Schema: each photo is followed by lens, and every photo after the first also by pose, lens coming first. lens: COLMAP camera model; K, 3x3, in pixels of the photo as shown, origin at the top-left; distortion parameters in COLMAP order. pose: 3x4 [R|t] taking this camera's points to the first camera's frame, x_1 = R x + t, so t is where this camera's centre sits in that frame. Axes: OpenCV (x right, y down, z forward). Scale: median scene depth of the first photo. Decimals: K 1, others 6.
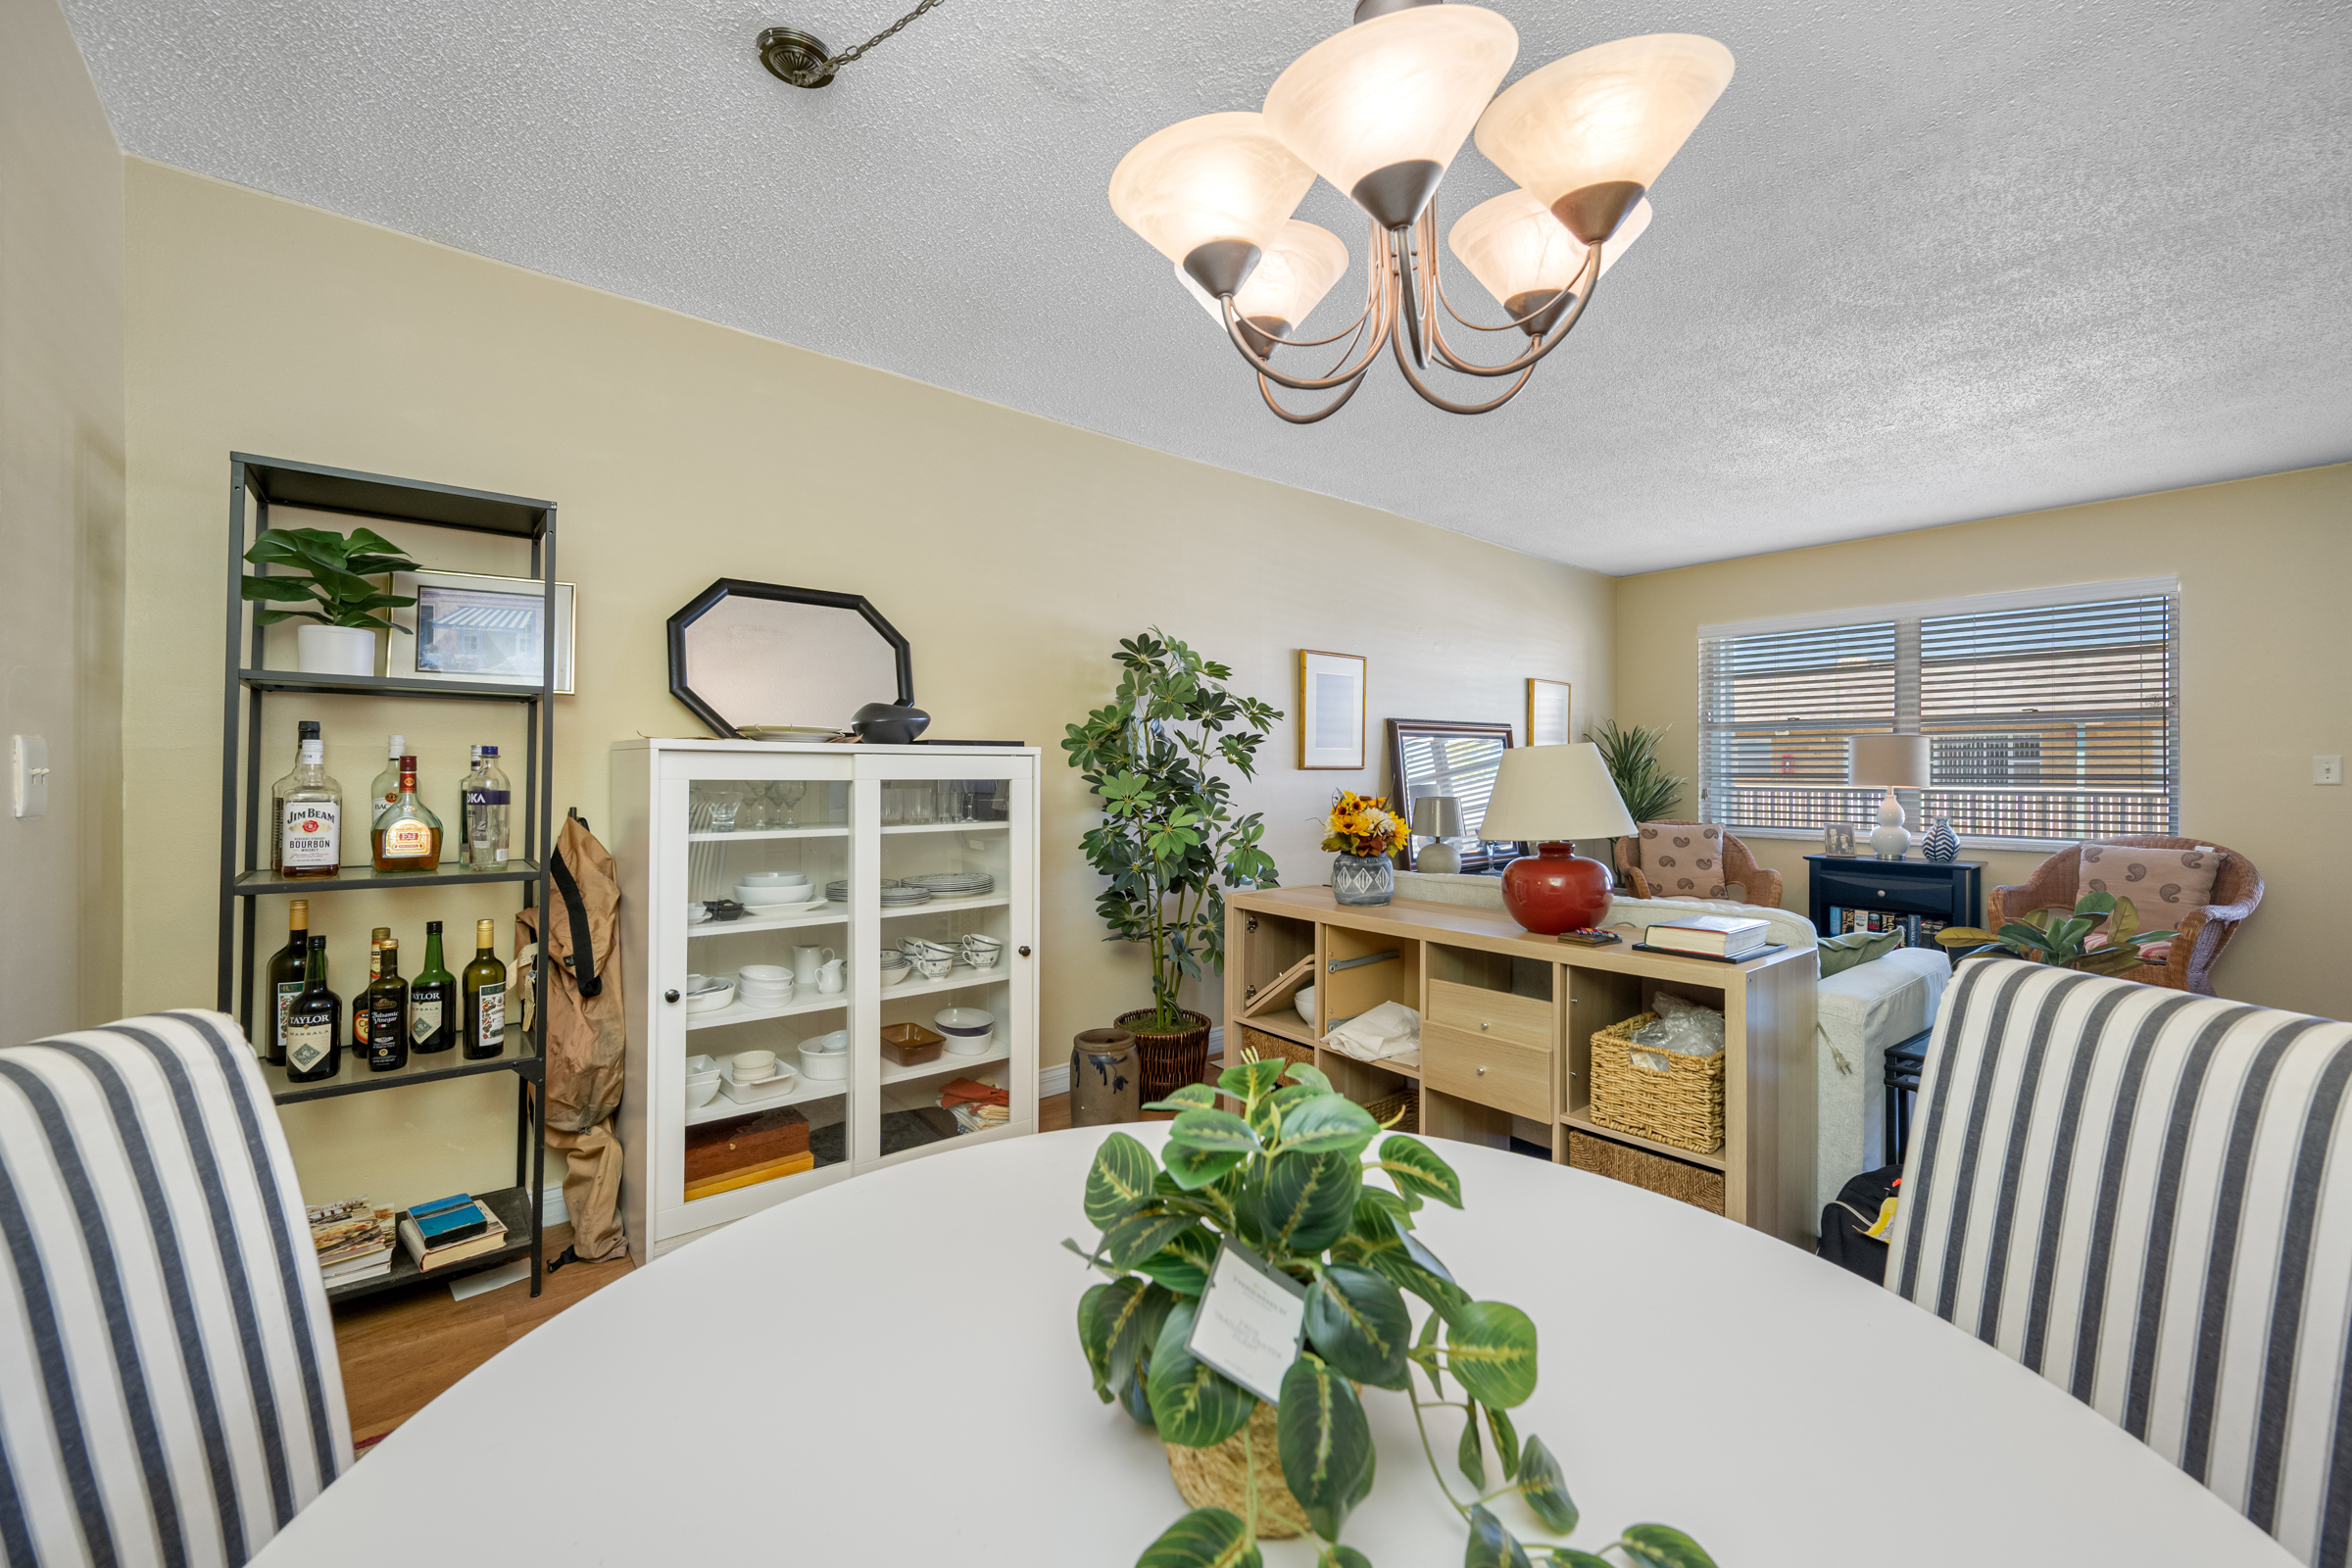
lens RADIAL K [[934.9, 0, 1177.4], [0, 934.9, 766.5], [0, 0, 1]] dist [-0.001479, 0.001607]
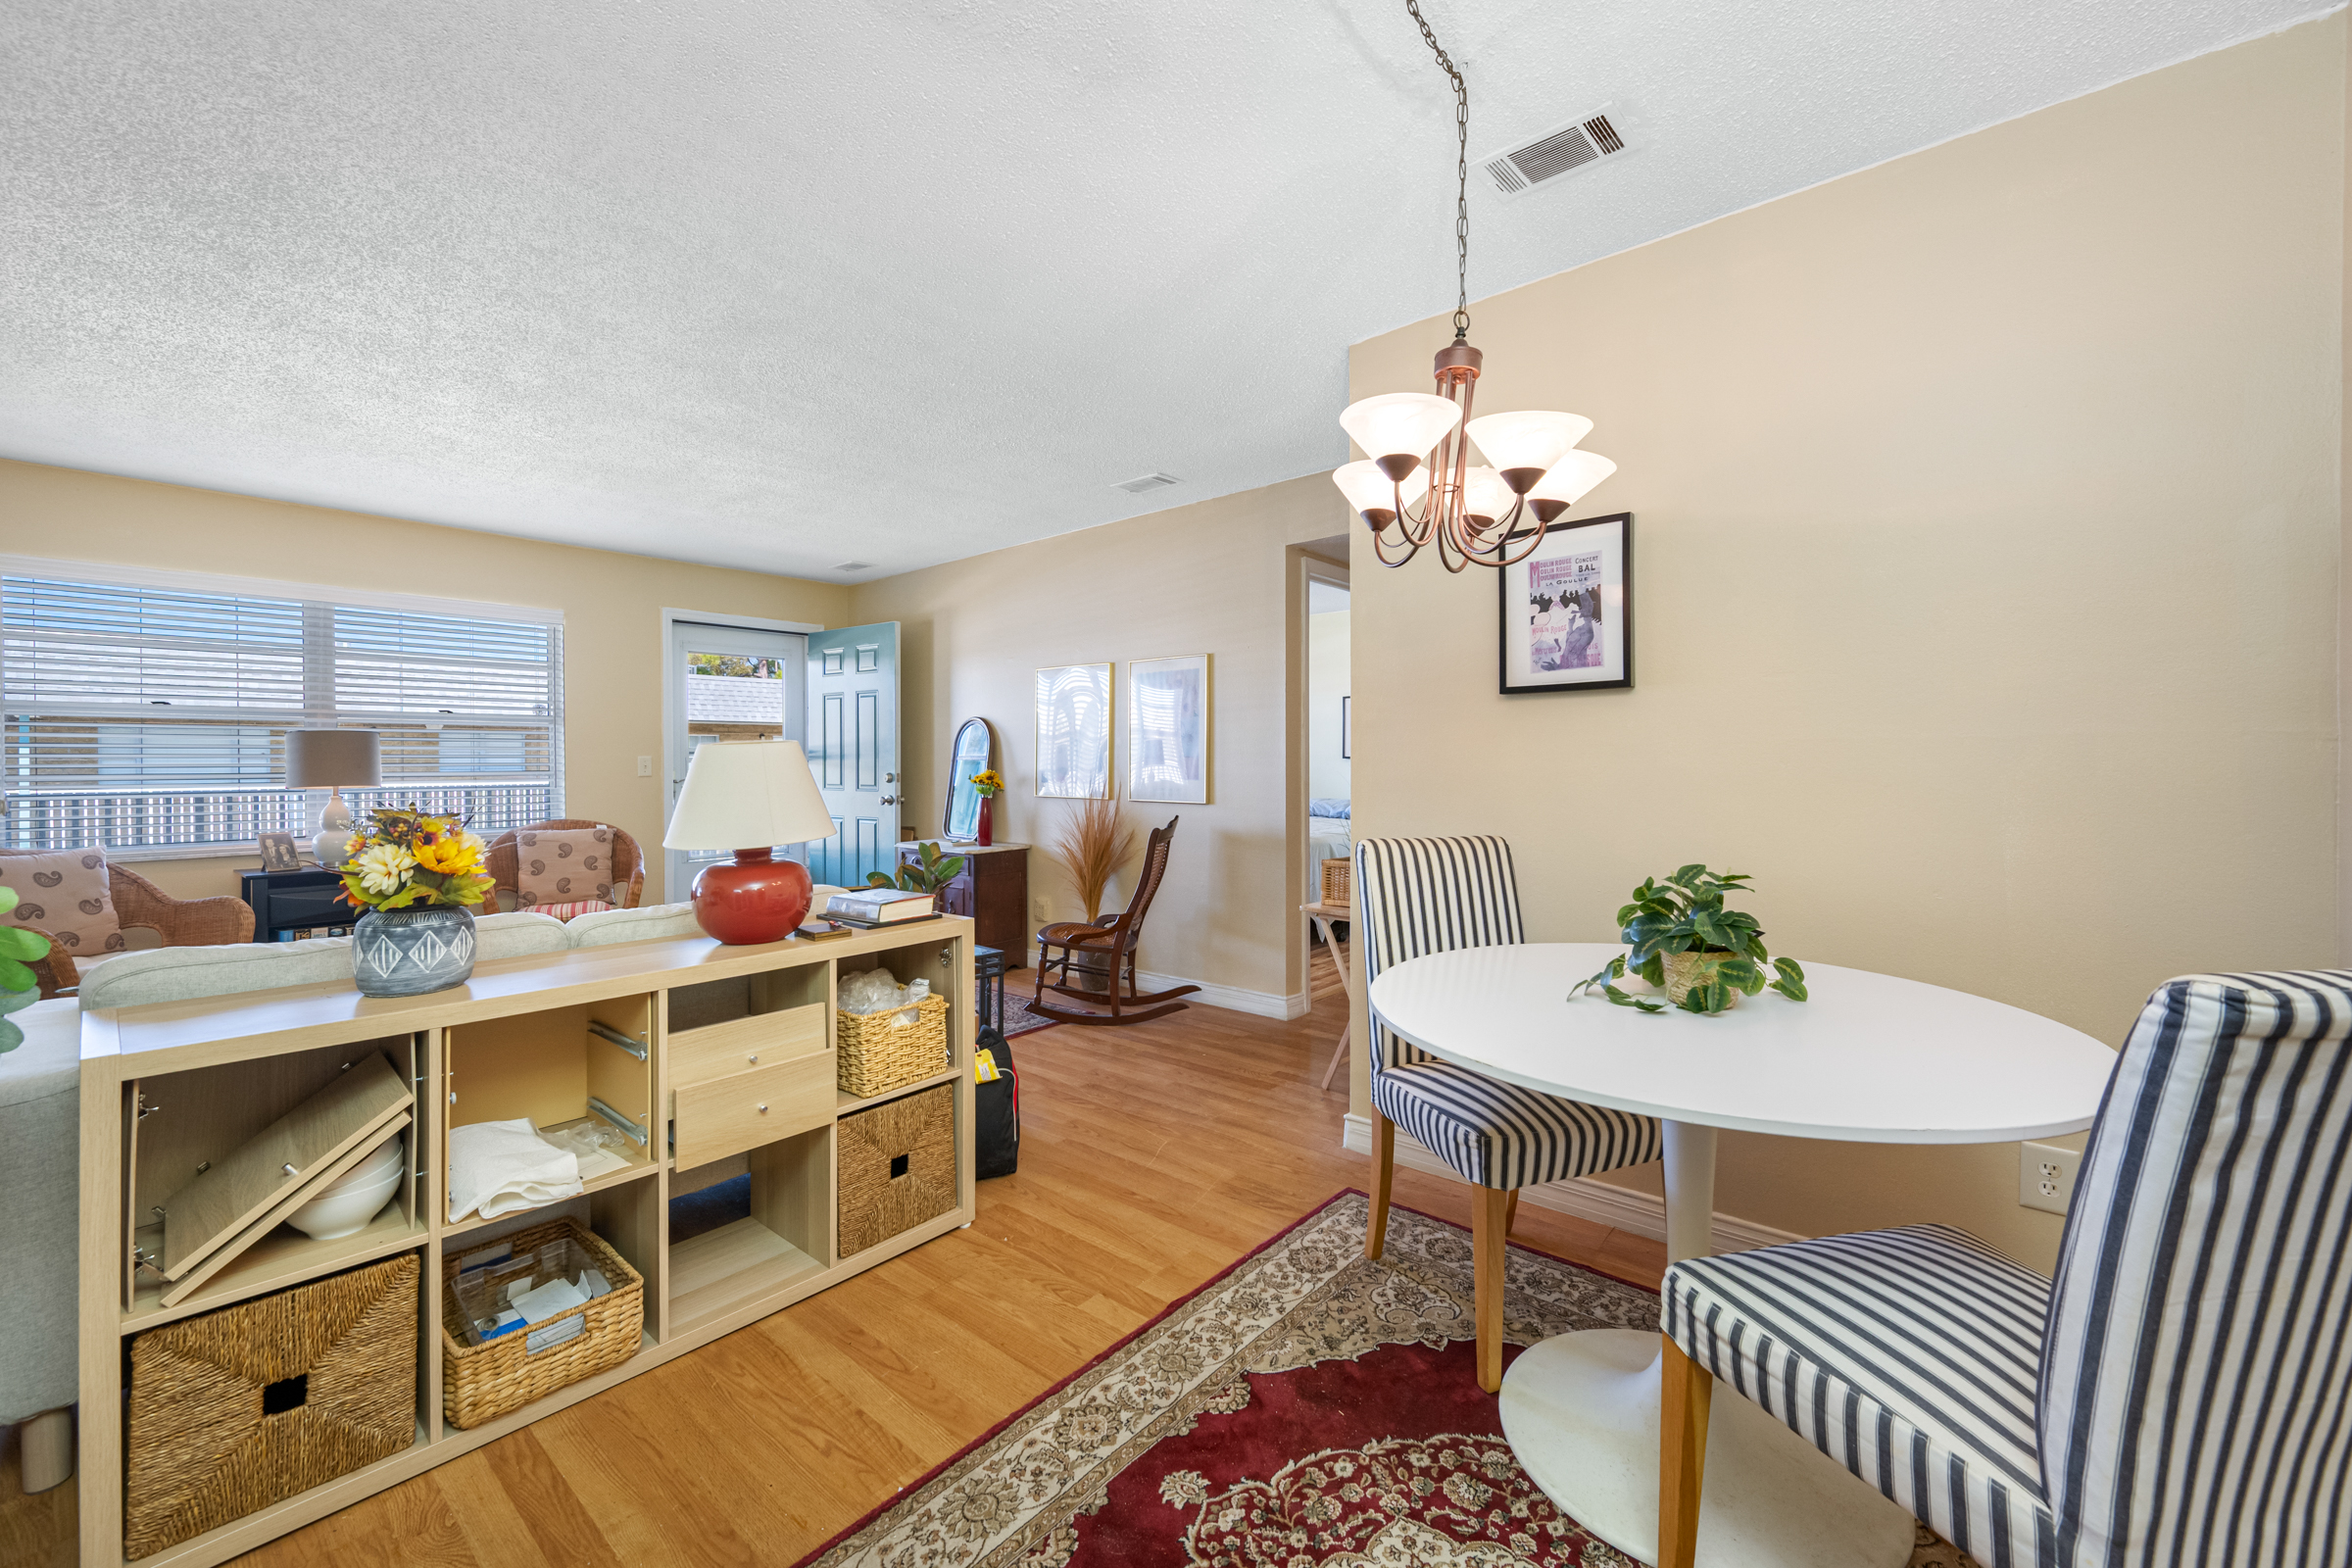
lens RADIAL K [[934.9, 0, 1180.2], [0, 934.9, 777.8], [0, 0, 1]] dist [-0.001479, 0.001607]
pose [[-0.170031, -0.016400, 0.985302, -0.397130], [0.002922, 0.999849, 0.017146, -0.001028], [-0.985434, 0.005794, -0.169957, 0.495108]]
